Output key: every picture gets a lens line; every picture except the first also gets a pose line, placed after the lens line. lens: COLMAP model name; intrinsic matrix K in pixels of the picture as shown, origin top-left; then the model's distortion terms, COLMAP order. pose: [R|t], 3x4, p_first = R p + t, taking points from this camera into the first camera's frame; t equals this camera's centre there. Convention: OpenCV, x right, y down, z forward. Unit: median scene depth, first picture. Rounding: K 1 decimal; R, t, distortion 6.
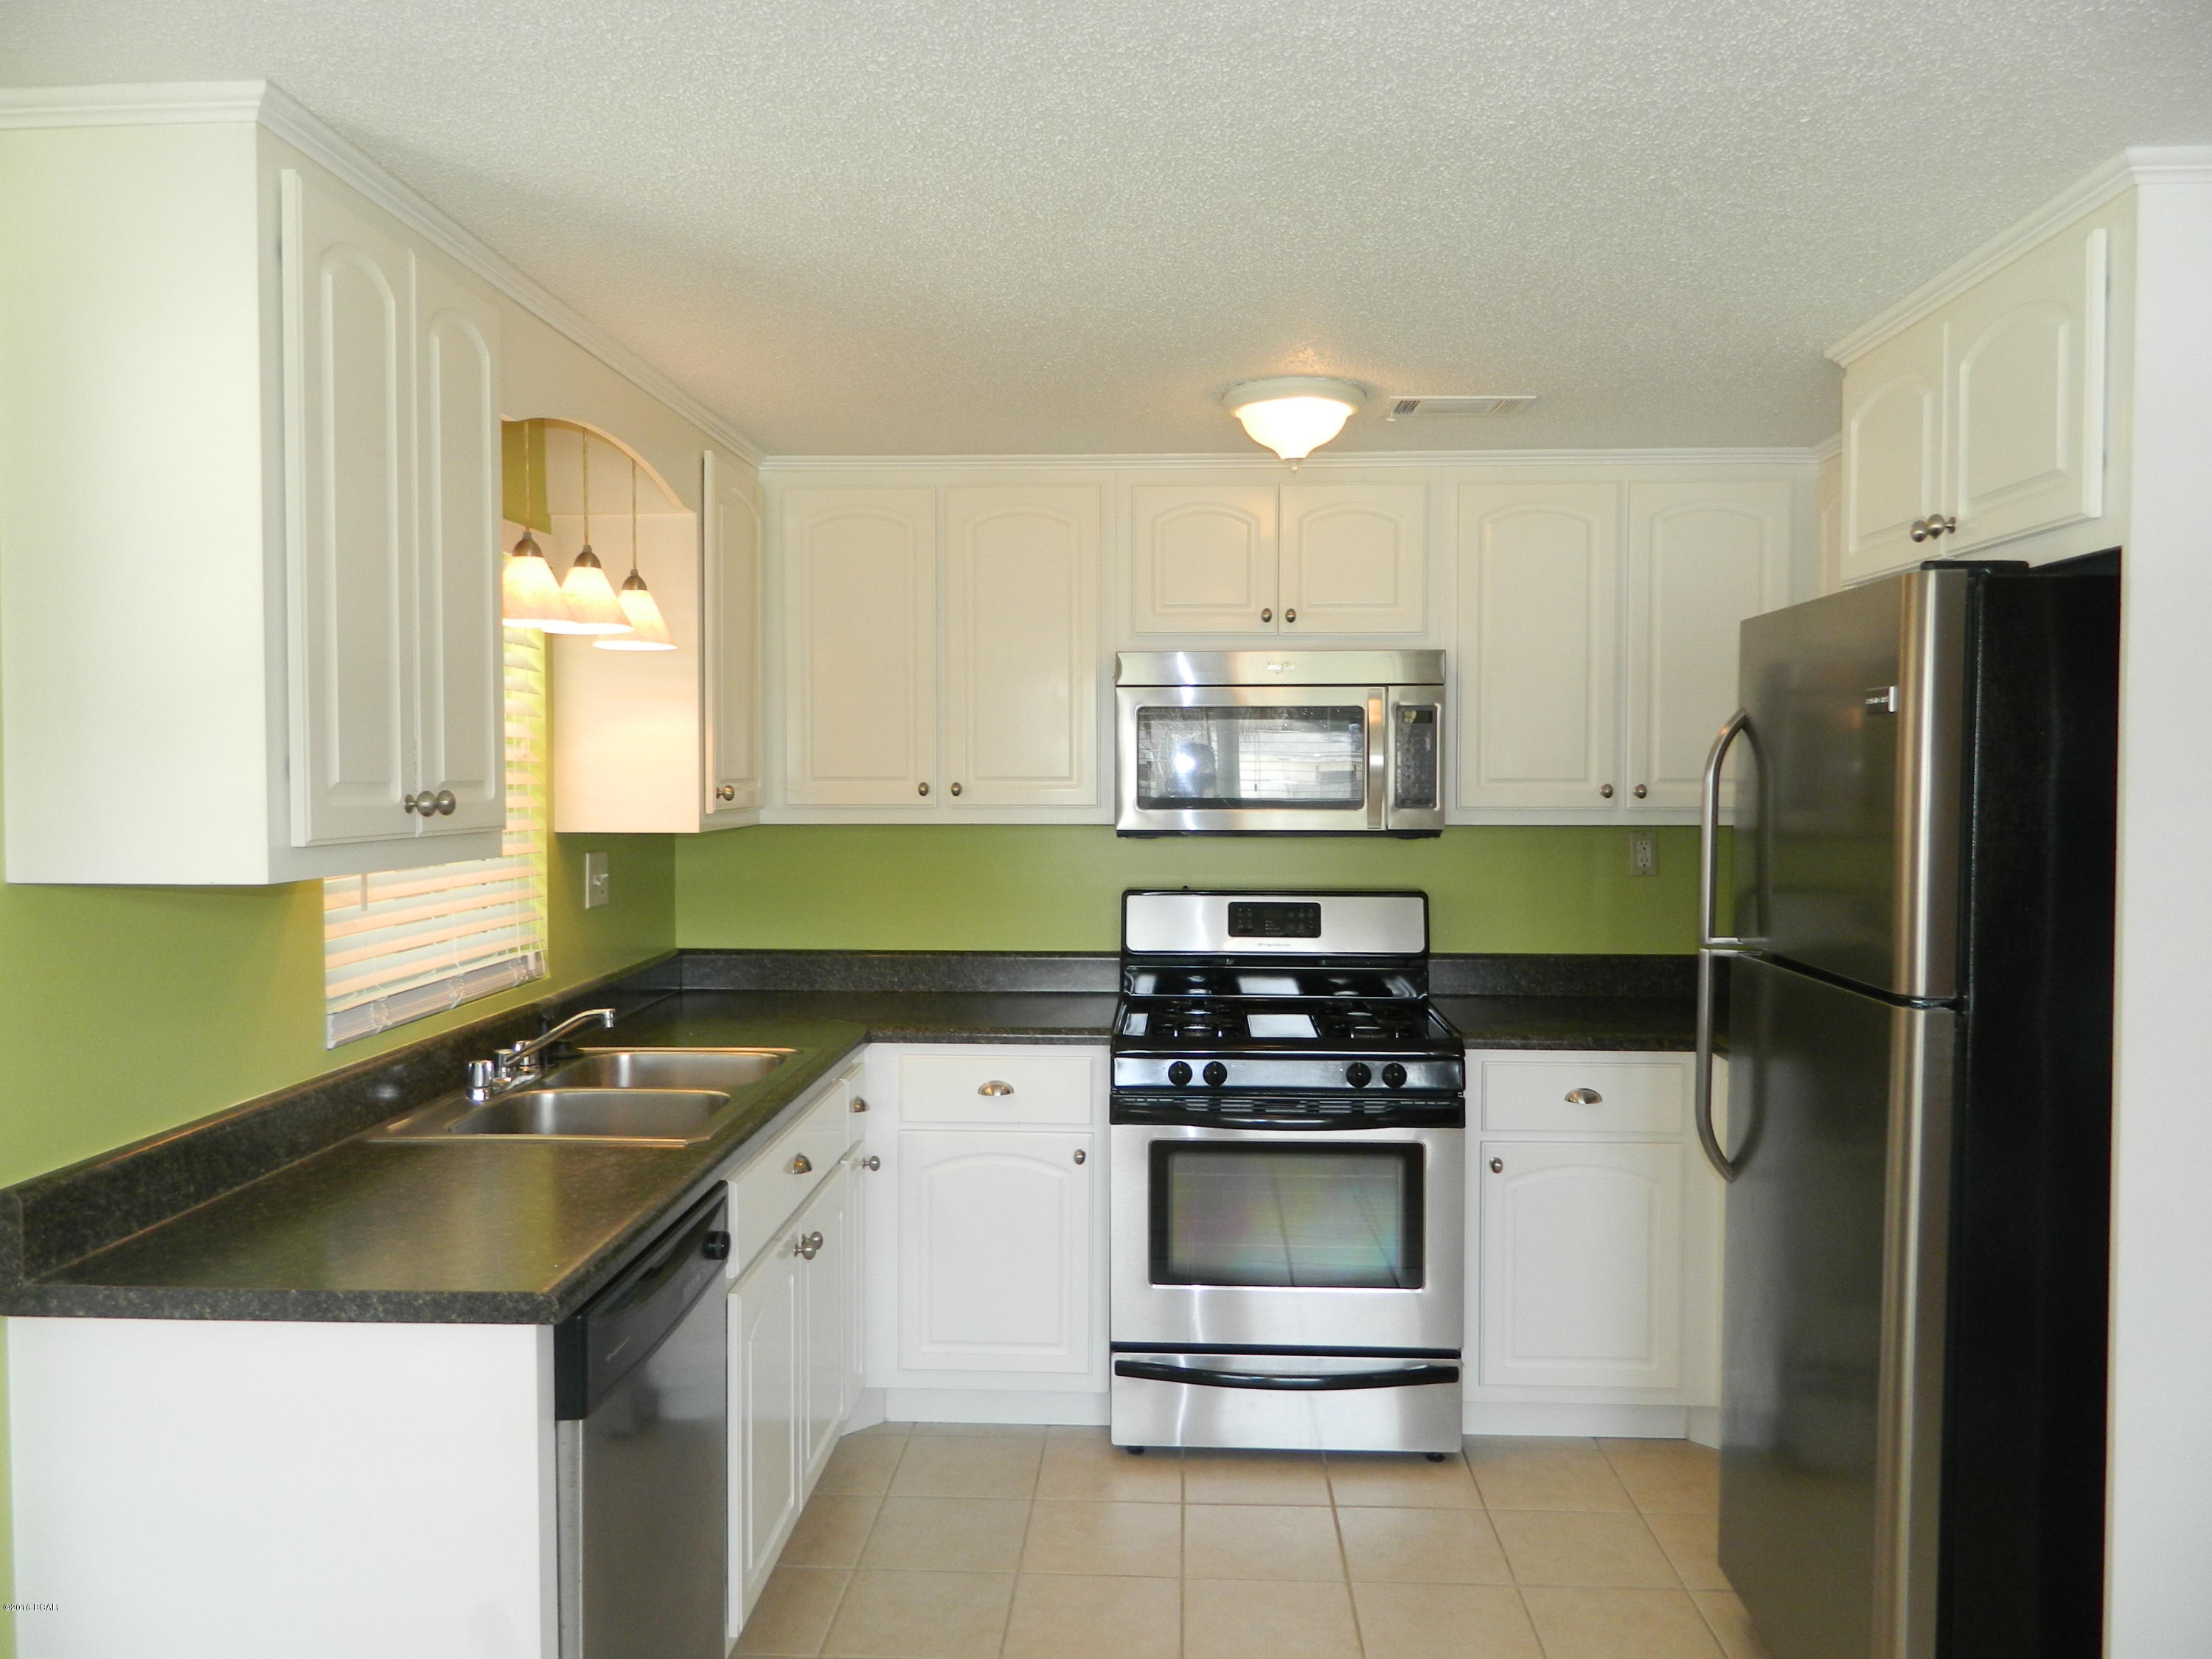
lens RADIAL K [[1639.4, 0, 1106.0], [0, 1639.4, 829.5], [0, 0, 1]] dist [0.000983, -0.005534]
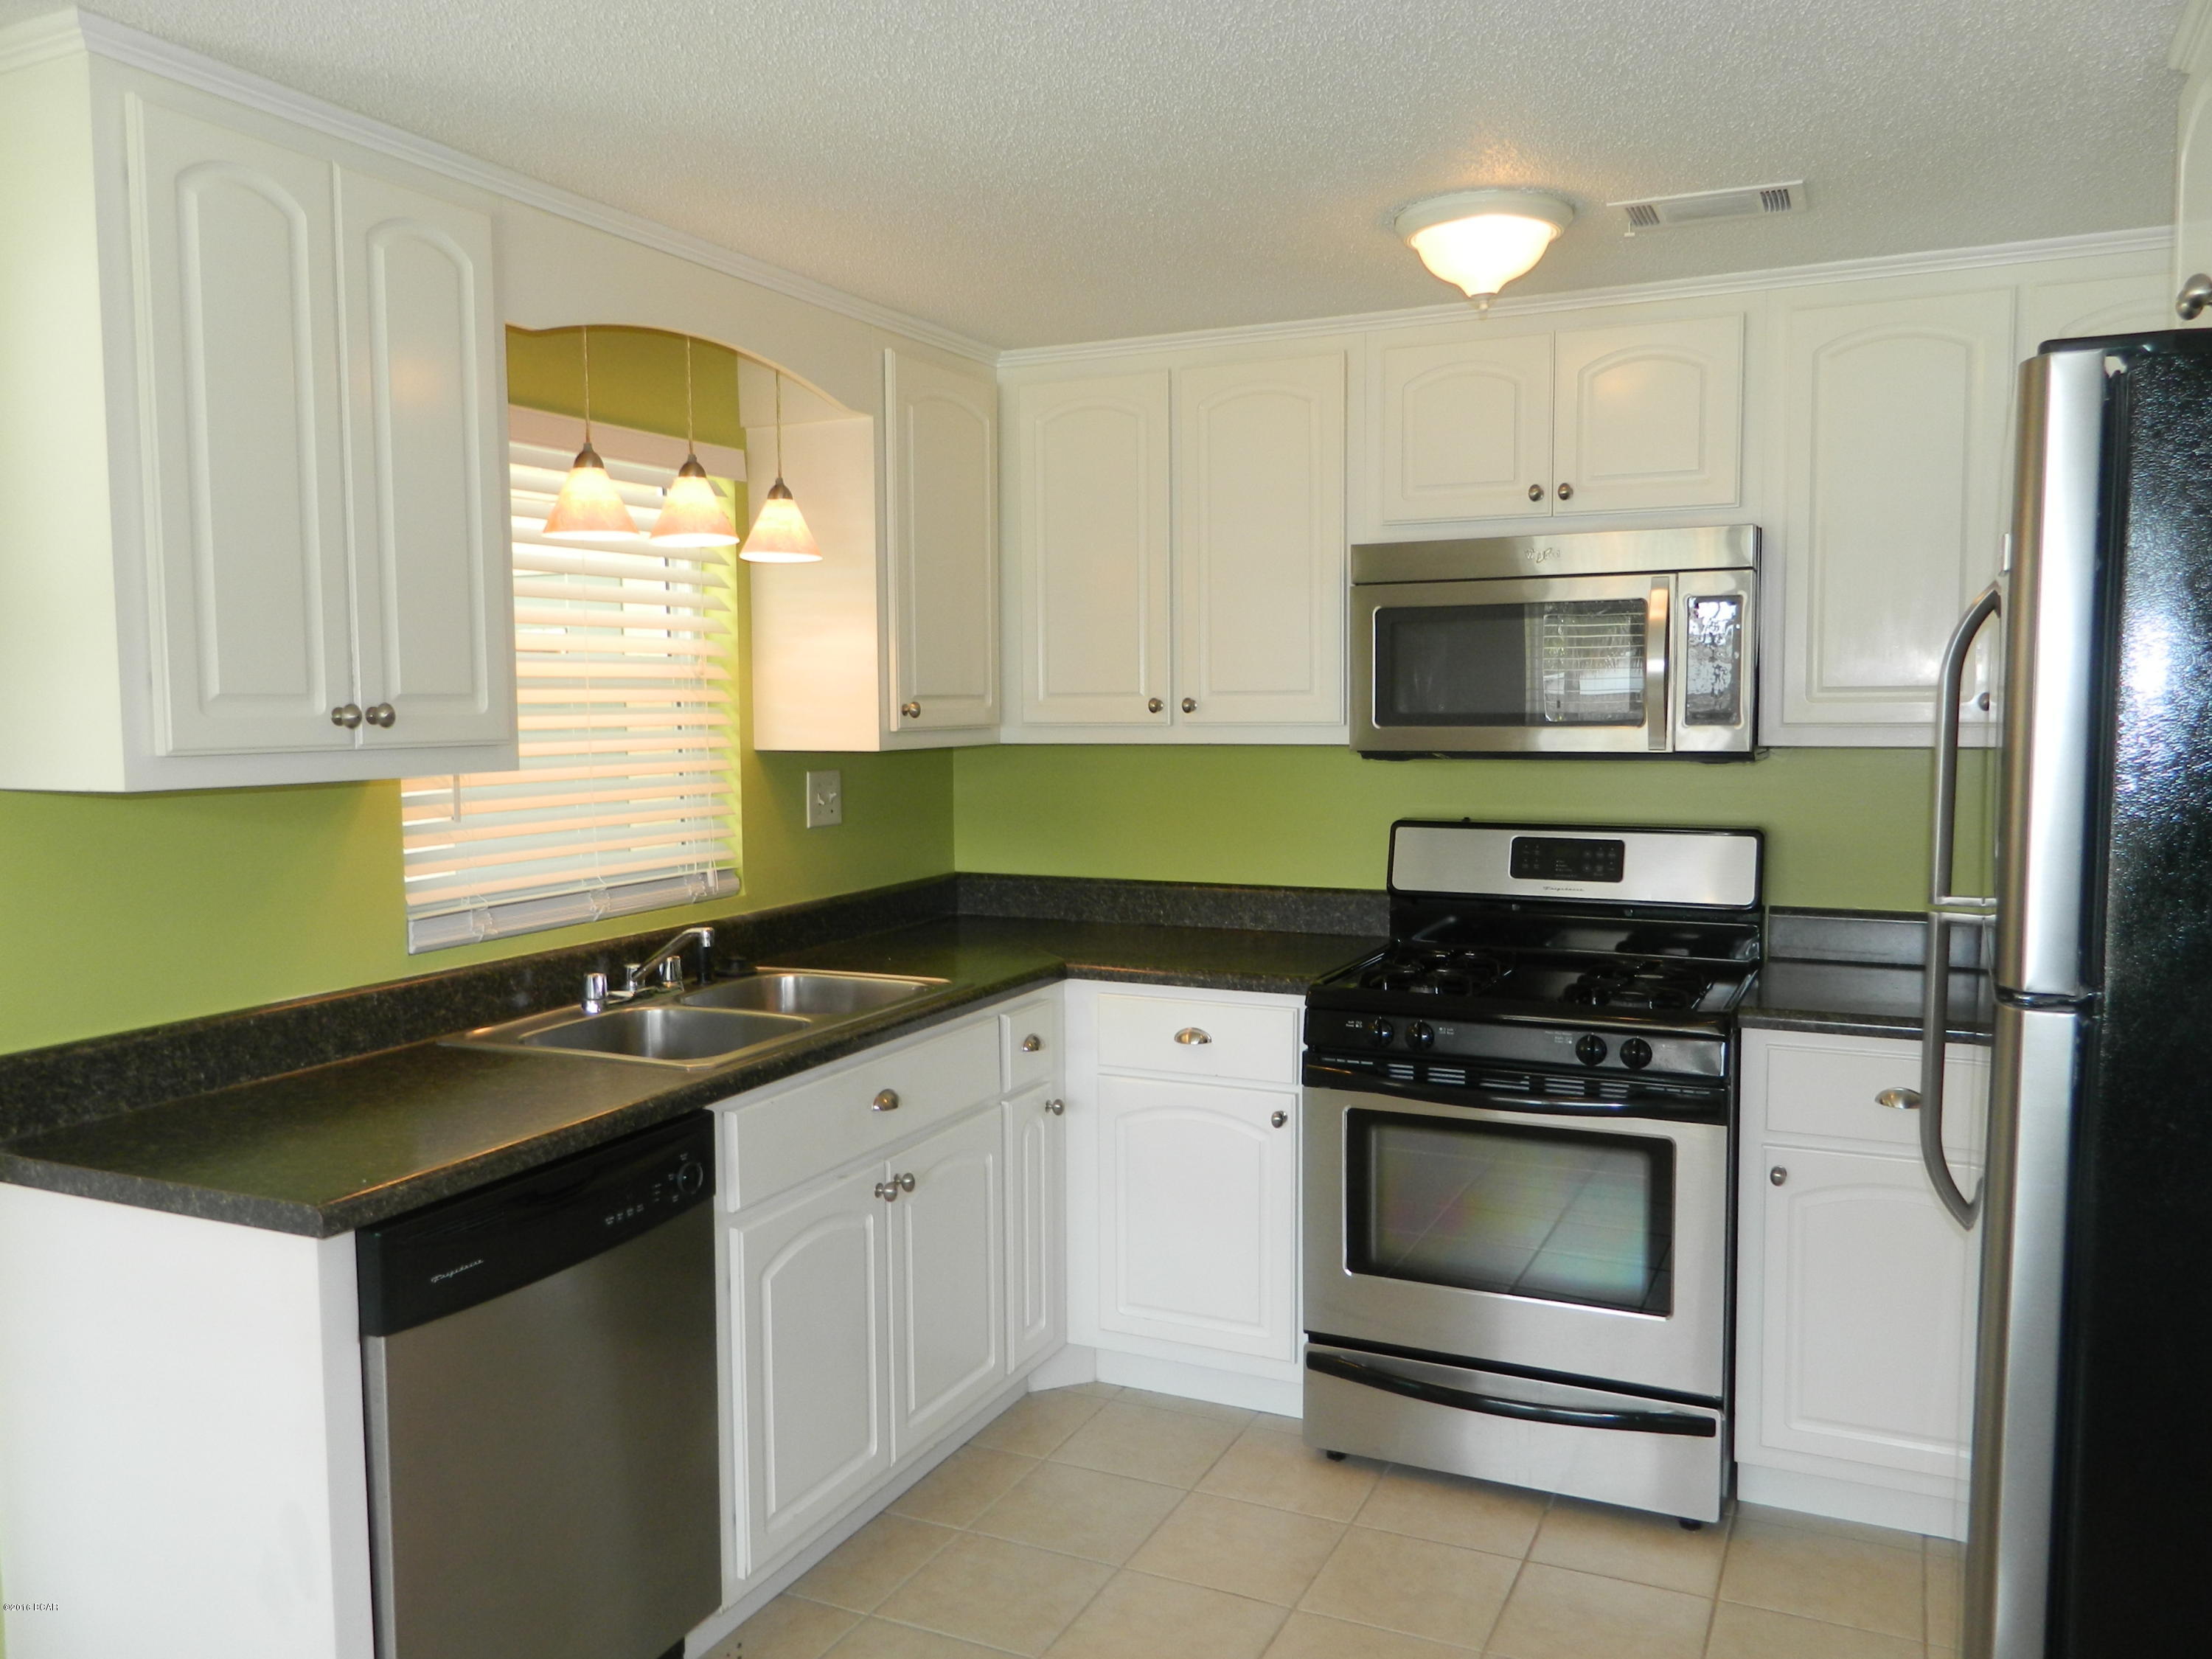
lens RADIAL K [[1696.2, 0, 1106.0], [0, 1696.2, 829.5], [0, 0, 1]] dist [0.003134, -0.004779]
pose [[0.922732, 0.021357, -0.384850, 0.254019], [-0.005067, 0.999050, 0.043293, 0.004106], [0.385409, -0.037998, 0.921963, 0.127937]]
